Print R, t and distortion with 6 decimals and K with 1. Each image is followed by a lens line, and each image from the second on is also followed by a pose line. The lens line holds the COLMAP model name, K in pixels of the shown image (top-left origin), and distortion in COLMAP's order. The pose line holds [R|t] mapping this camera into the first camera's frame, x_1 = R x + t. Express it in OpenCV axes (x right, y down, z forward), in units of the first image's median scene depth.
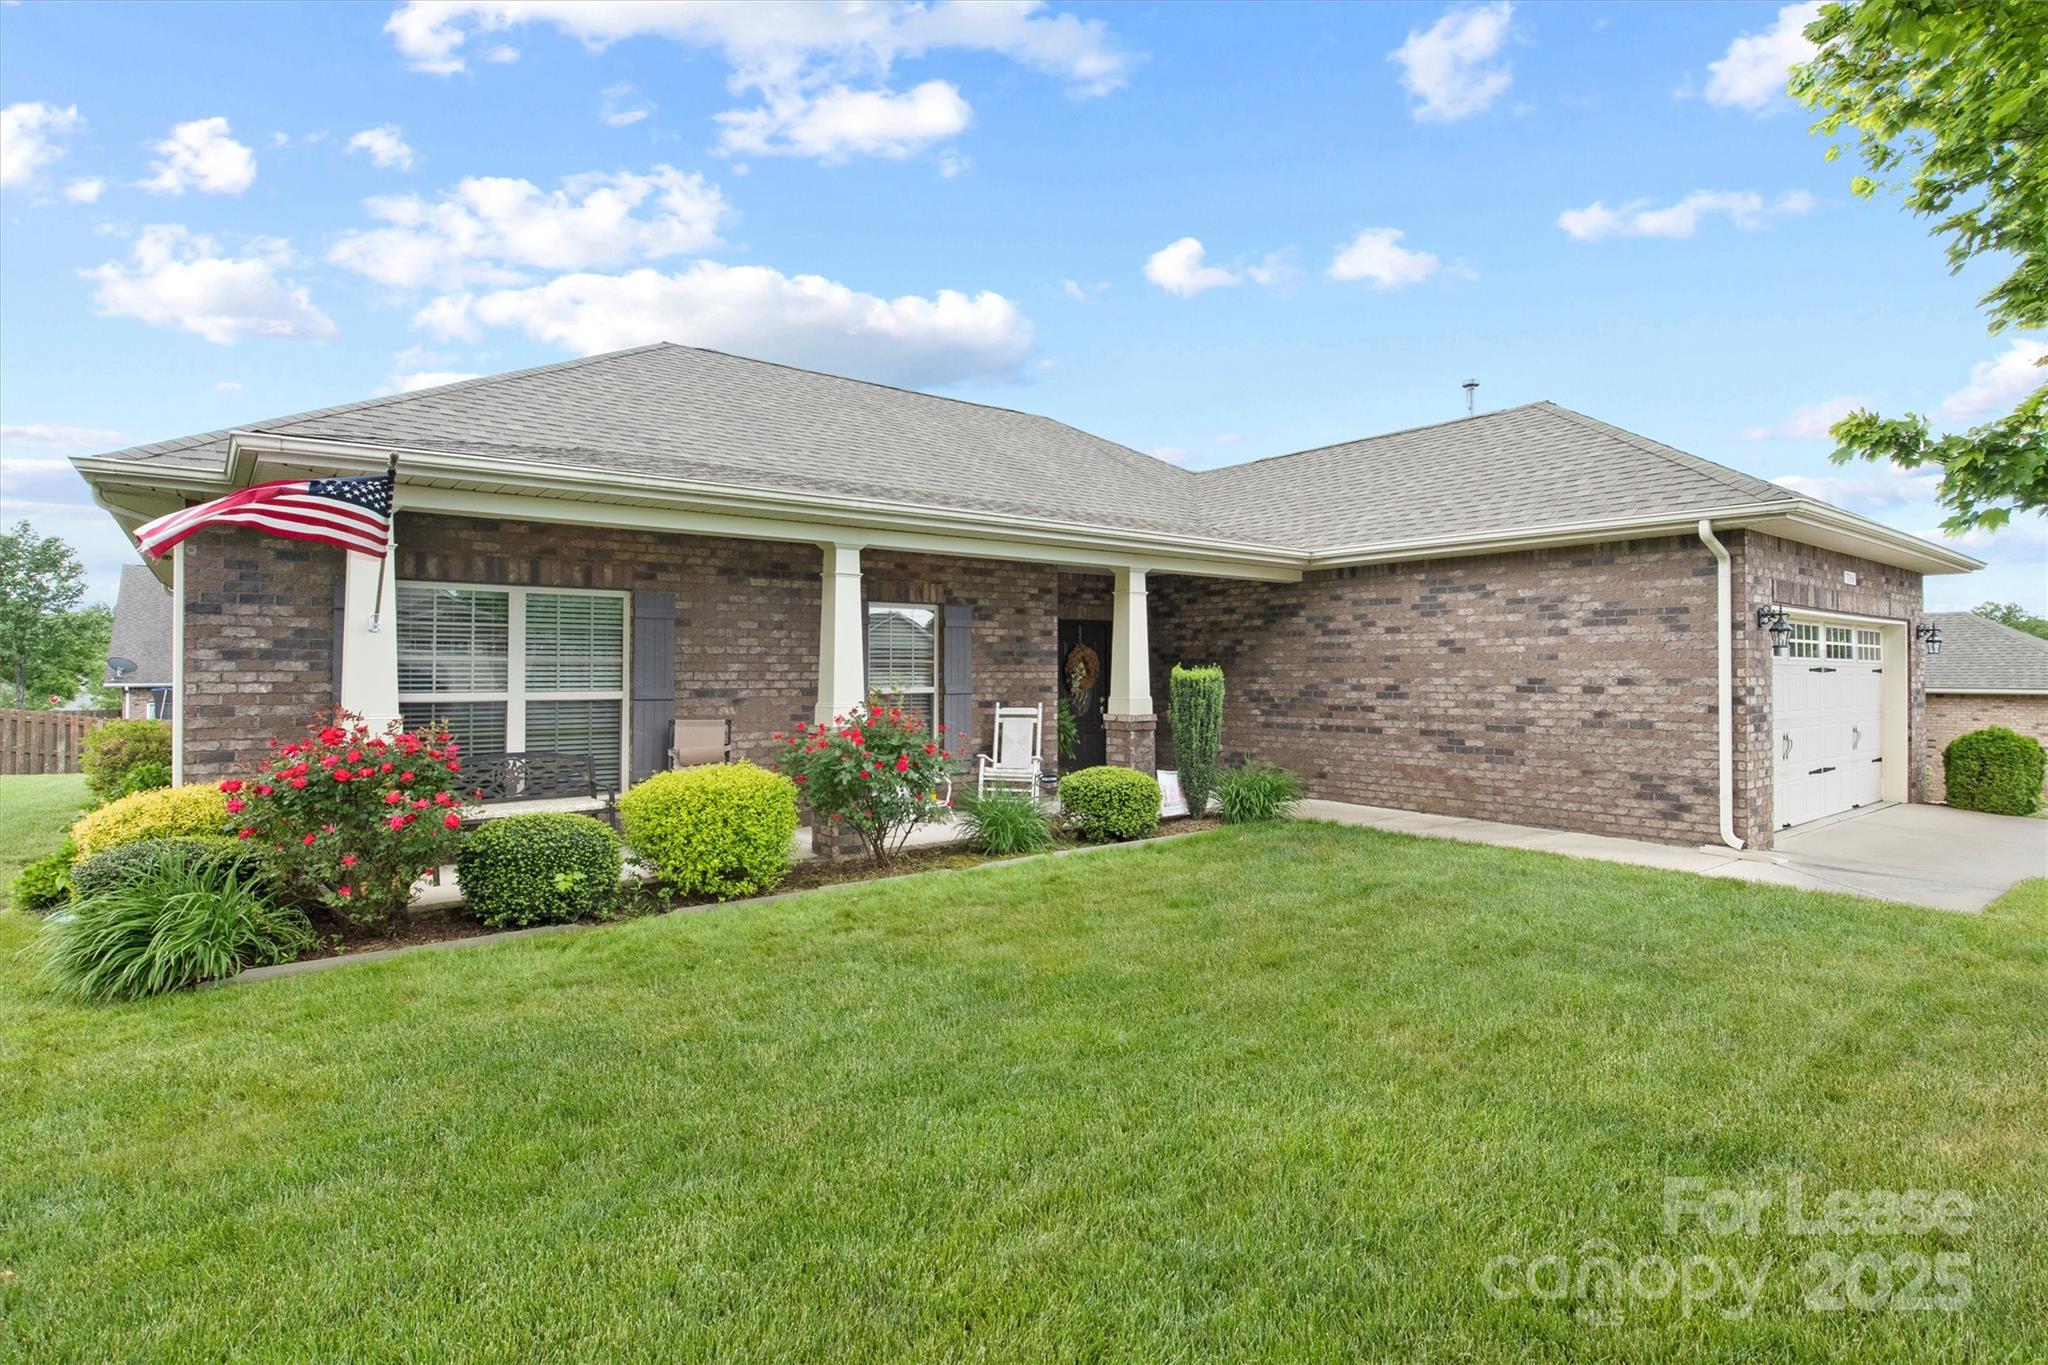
lens RADIAL K [[1012.2, 0, 1018.2], [0, 1012.2, 677.3], [0, 0, 1]] dist [0.013986, 0.000880]
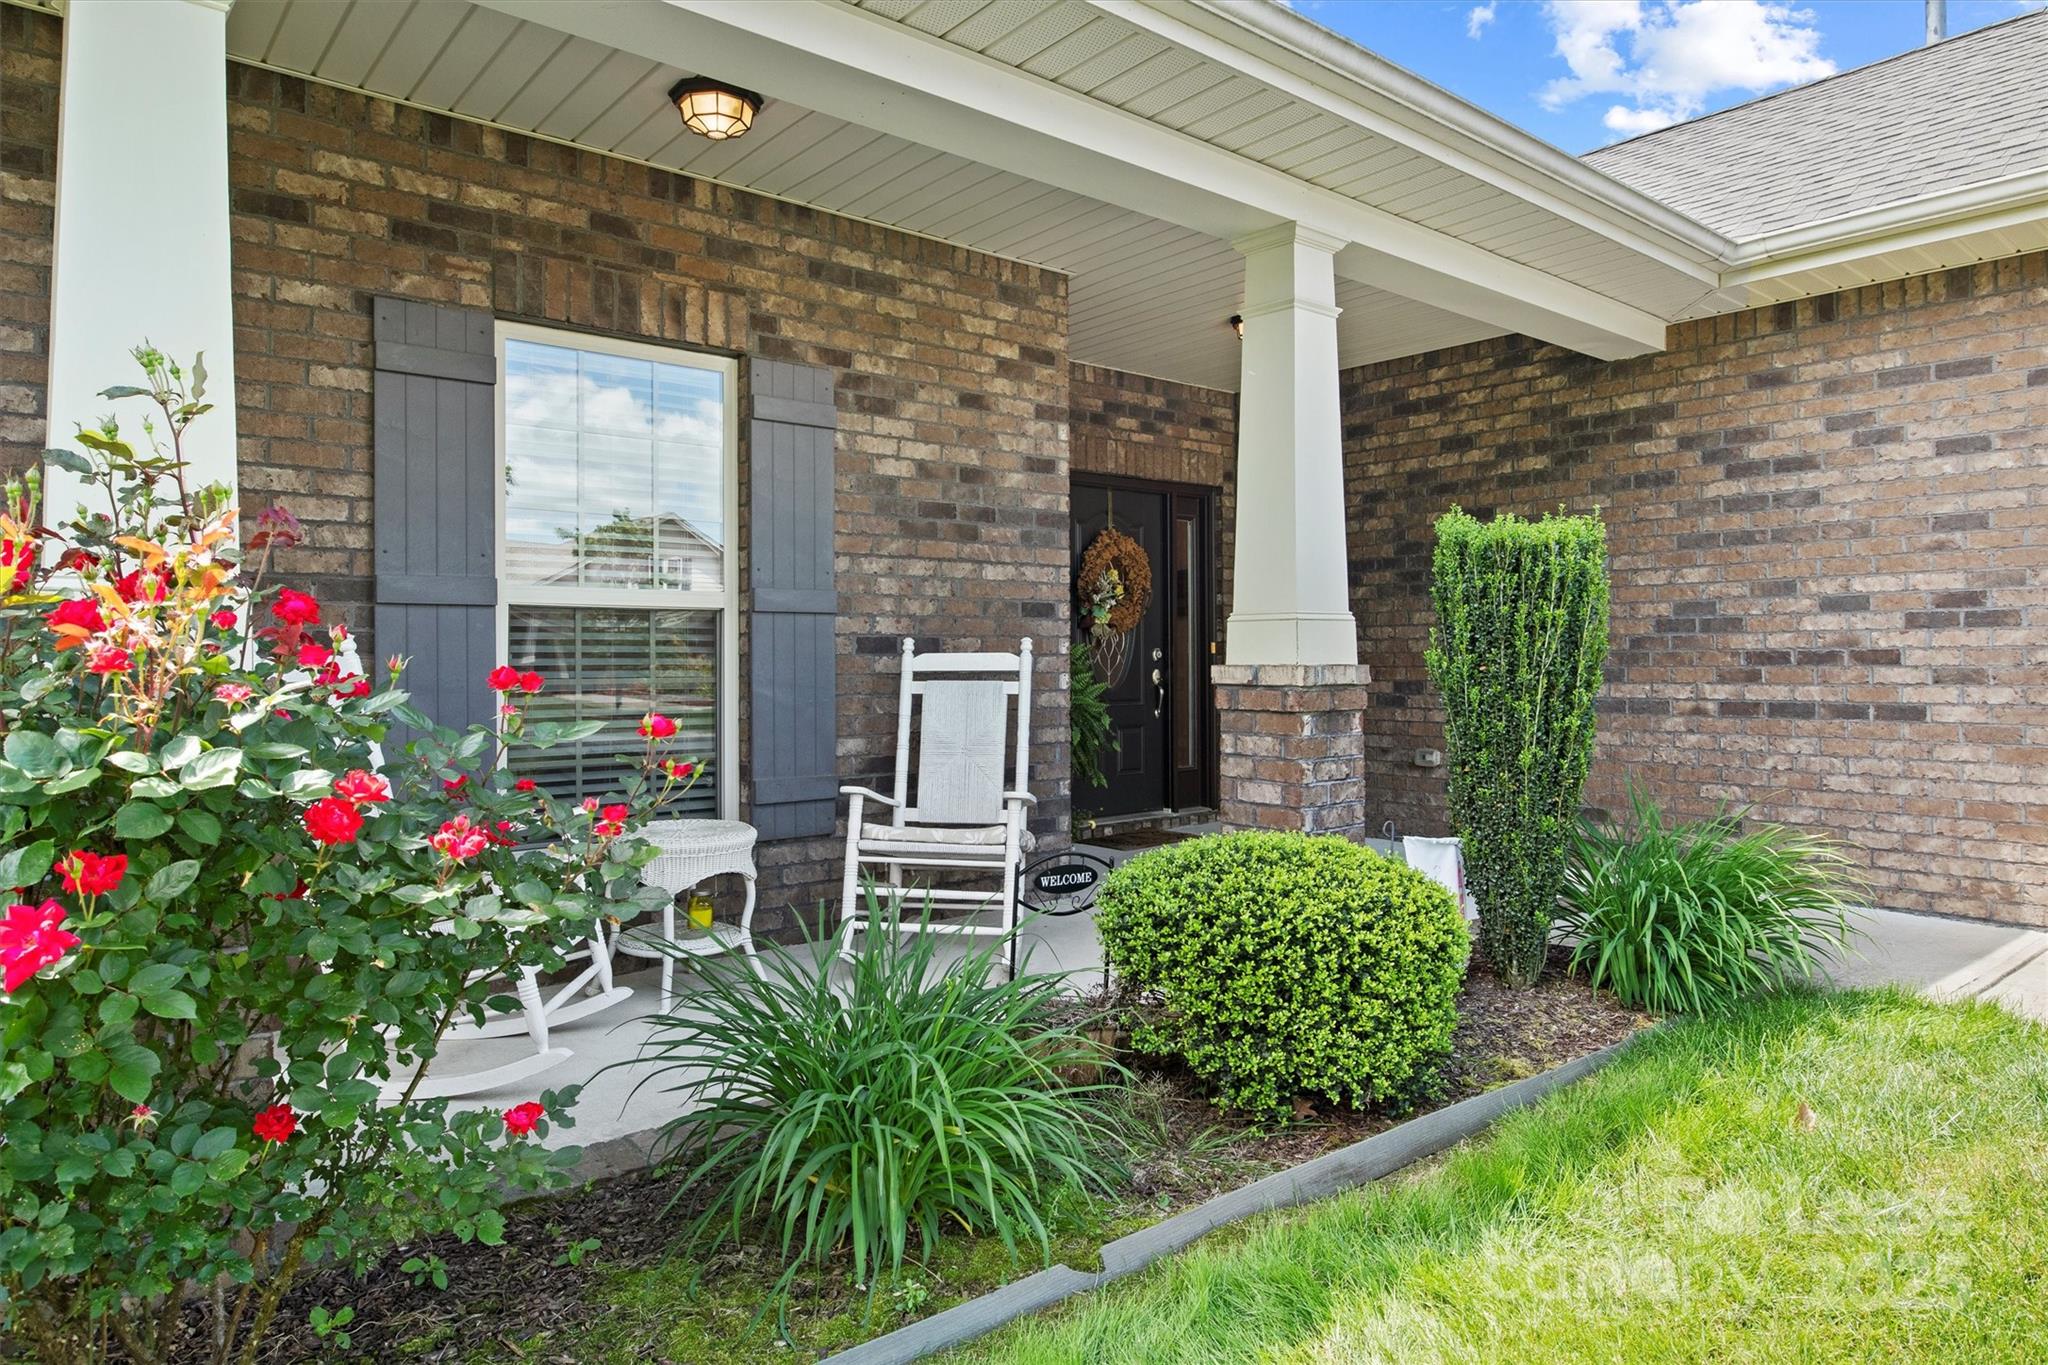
lens RADIAL K [[1246.4, 0, 1028.9], [0, 1246.4, 675.4], [0, 0, 1]] dist [-0.004199, -0.000024]
pose [[0.999435, -0.003088, 0.033455, 0.007529], [0.002841, 0.999968, 0.007425, 0.034007], [-0.033477, -0.007326, 0.999413, 0.544440]]
